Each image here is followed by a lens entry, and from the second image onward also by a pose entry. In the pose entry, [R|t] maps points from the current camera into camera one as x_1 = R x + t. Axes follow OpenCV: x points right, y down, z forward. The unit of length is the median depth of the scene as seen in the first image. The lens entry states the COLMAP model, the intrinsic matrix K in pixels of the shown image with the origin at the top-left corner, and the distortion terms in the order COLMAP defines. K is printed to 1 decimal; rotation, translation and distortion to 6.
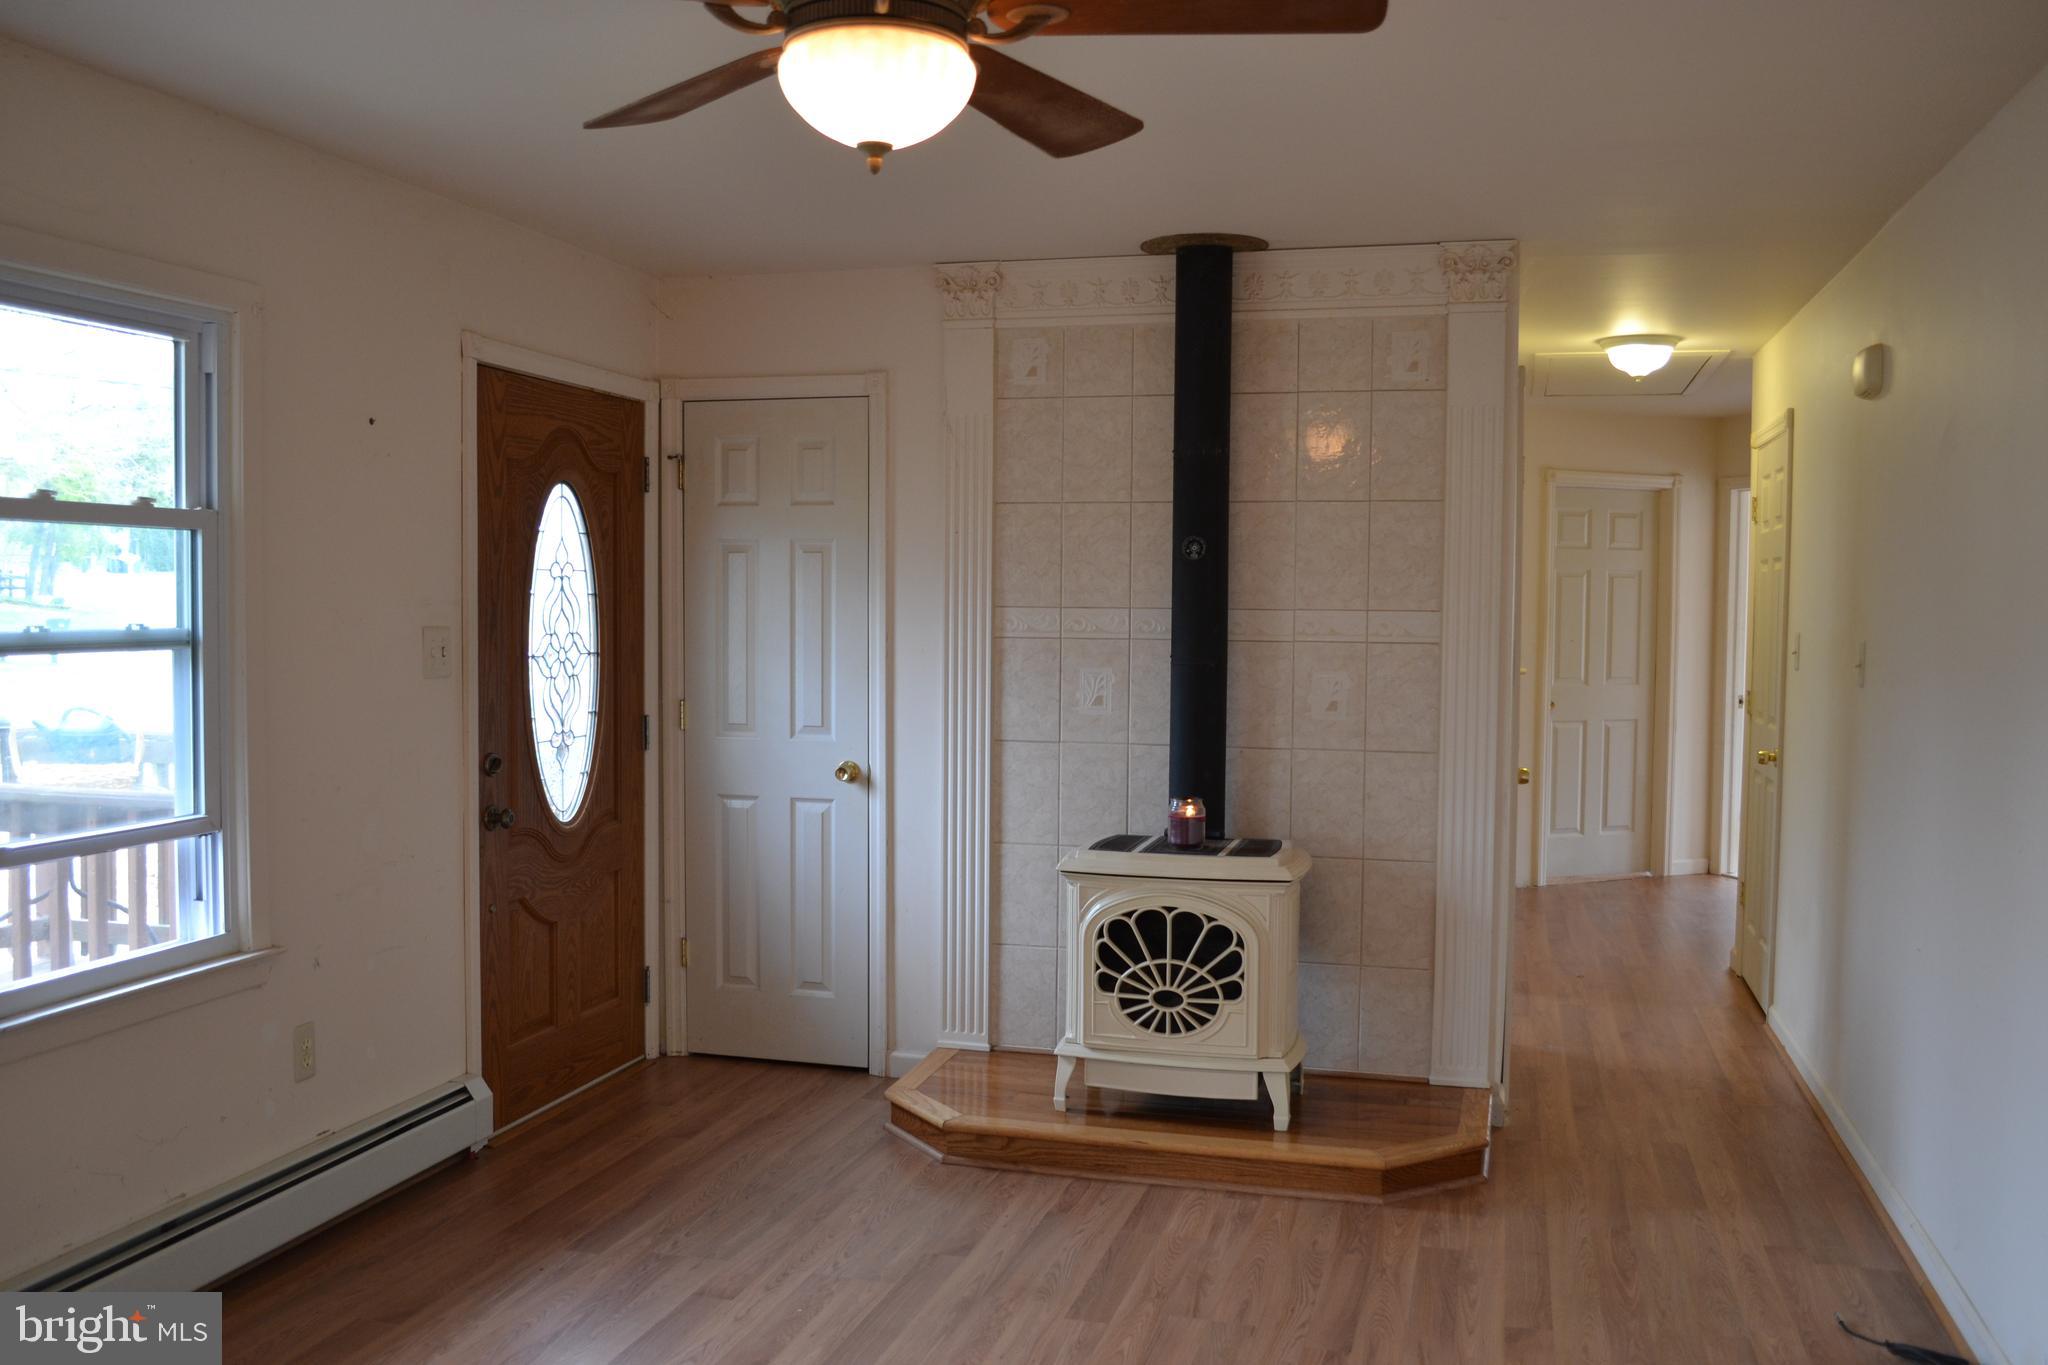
lens RADIAL K [[1766.9, 0, 1023.4], [0, 1766.9, 691.1], [0, 0, 1]] dist [-0.061518, -0.005912]
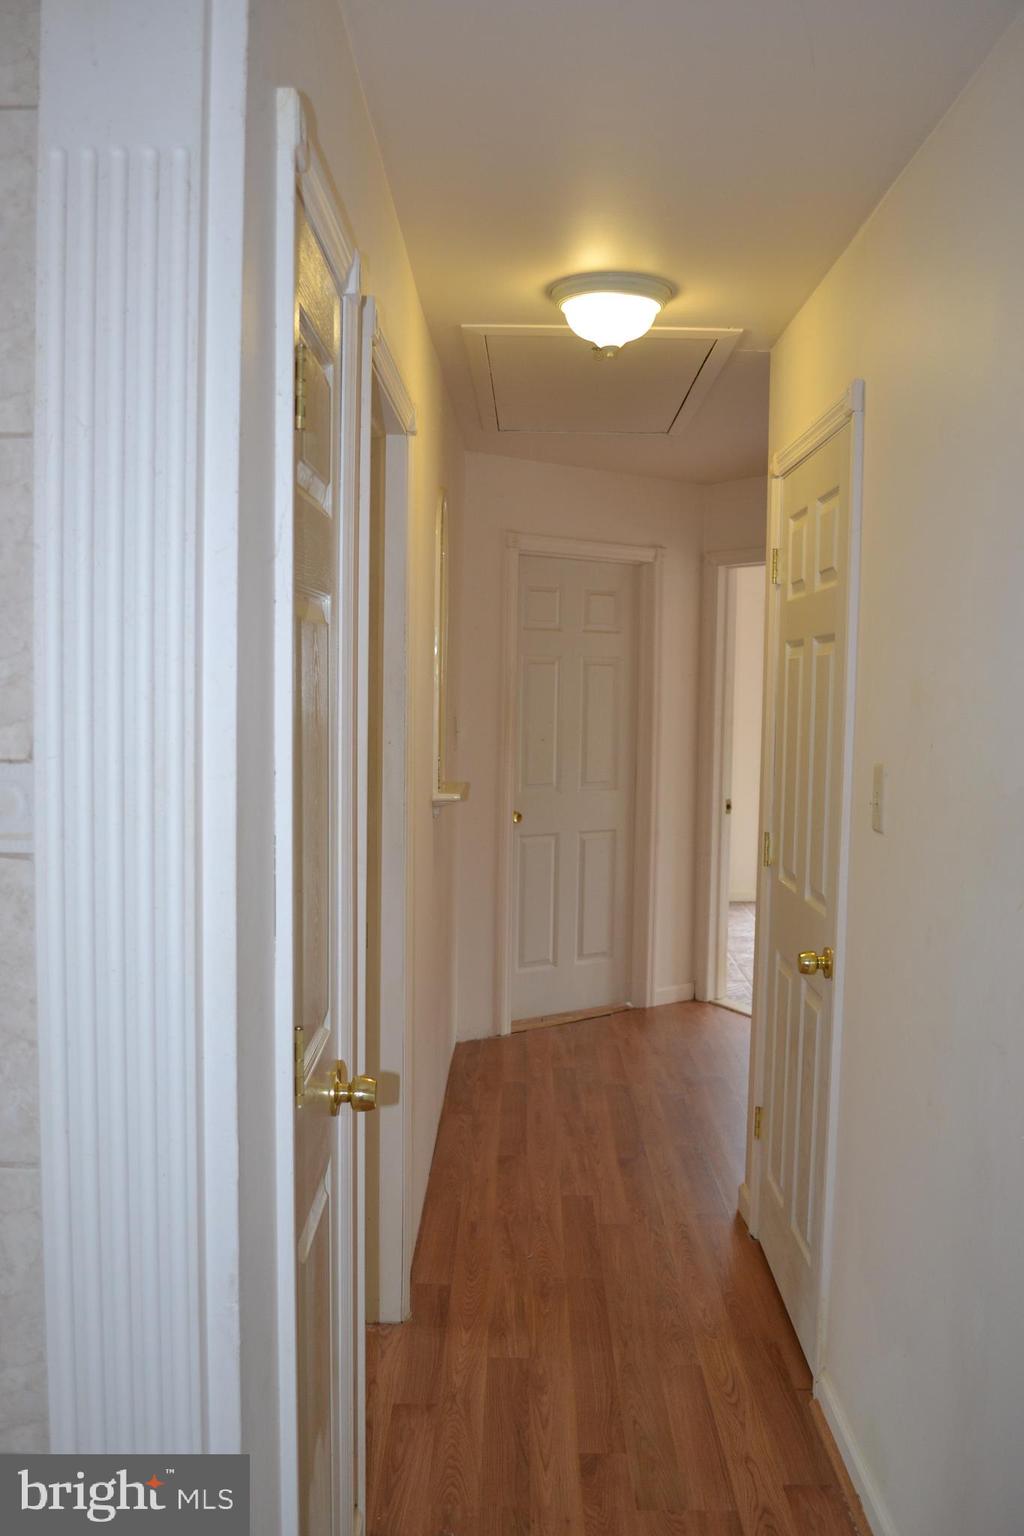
lens RADIAL K [[1325.2, 0, 513.2], [0, 1325.2, 767.1], [0, 0, 1]] dist [-0.061518, -0.005912]
pose [[0.967691, -0.009542, 0.251959, 0.142034], [0.005949, 0.999870, 0.015017, -0.025977], [-0.252069, -0.013033, 0.967621, 0.394790]]
